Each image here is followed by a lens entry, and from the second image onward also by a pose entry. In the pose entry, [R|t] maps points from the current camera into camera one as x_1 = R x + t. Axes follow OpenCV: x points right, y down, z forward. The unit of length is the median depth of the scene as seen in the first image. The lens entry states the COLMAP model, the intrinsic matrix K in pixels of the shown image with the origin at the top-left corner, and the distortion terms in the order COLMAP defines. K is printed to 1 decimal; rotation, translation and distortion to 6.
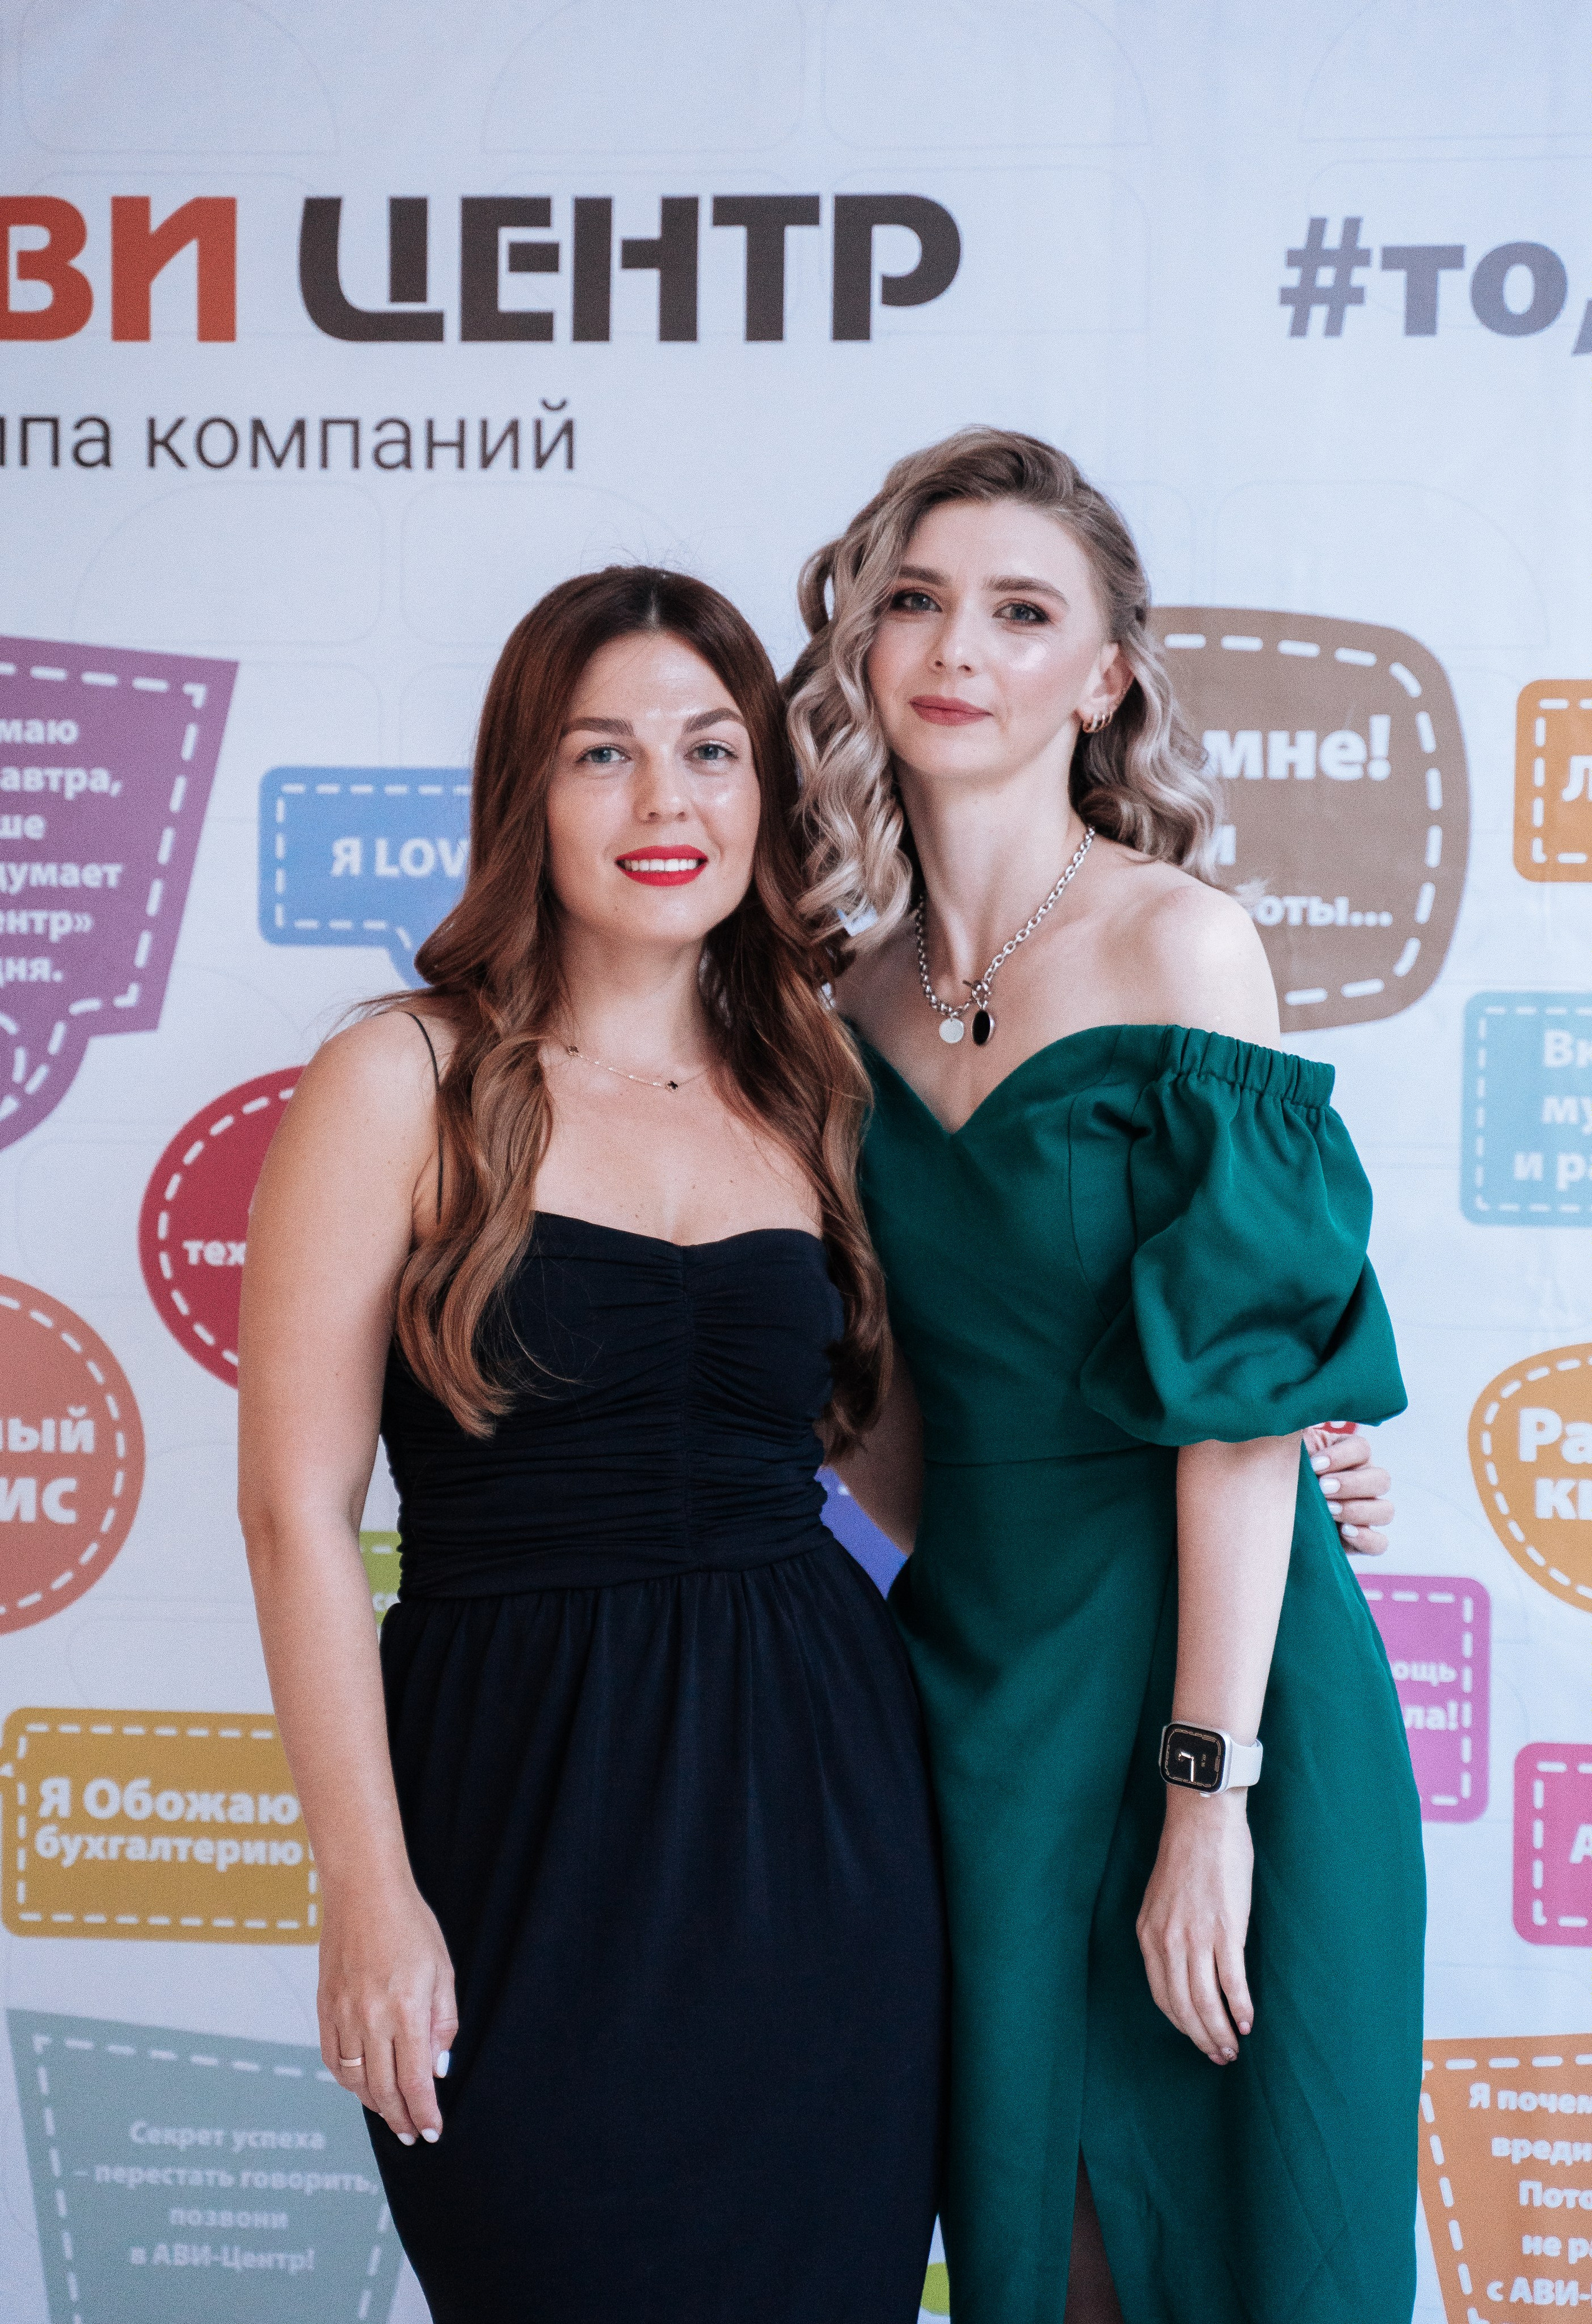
lens RADIAL K [[4506.7, 0, 809.1], [0, 4506.7, 1151.0], [0, 0, 1]] dist [0.208753, 0.000000]
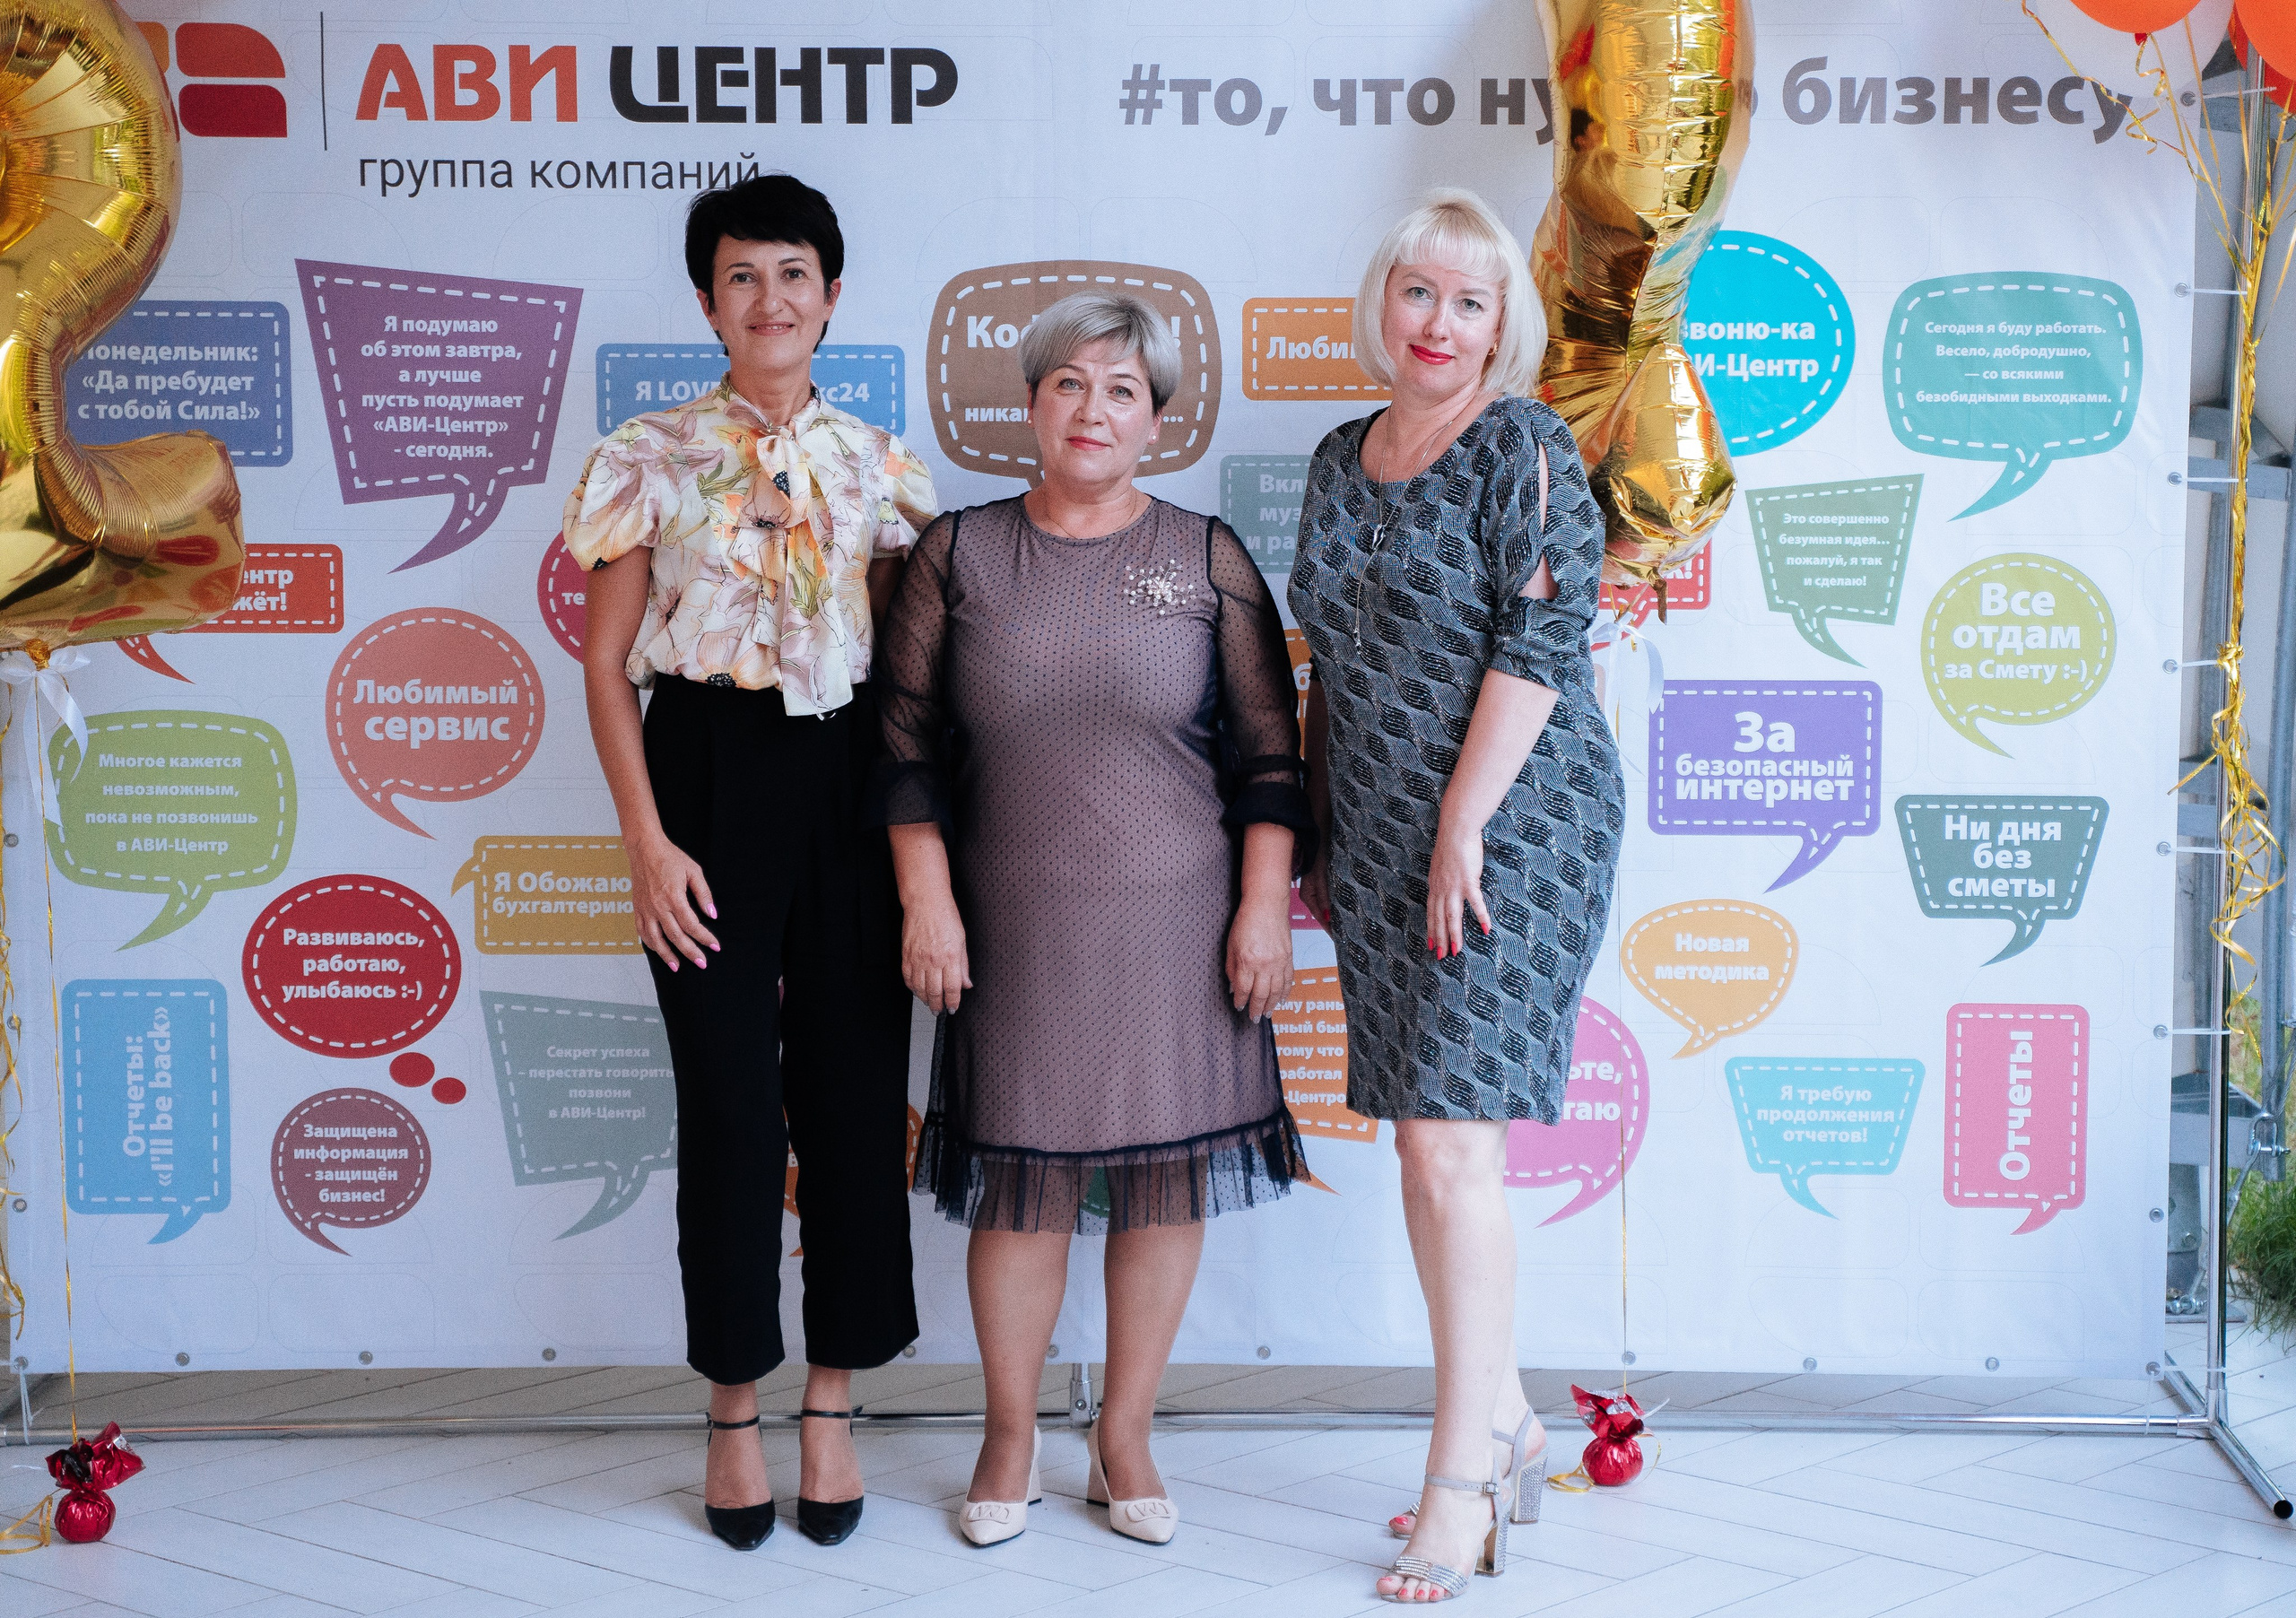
lens RADIAL K [[4470.8, 0, 1249.9], [0, 4470.8, 735.2], [0, 0, 1]] dist [0.176300, 0.000000]
pose [[0.994623, -0.022623, 0.101062, -0.042179], [0.016534, 0.998020, 0.060687, -0.030601], [-0.102235, -0.058690, 0.993027, -0.928899]]
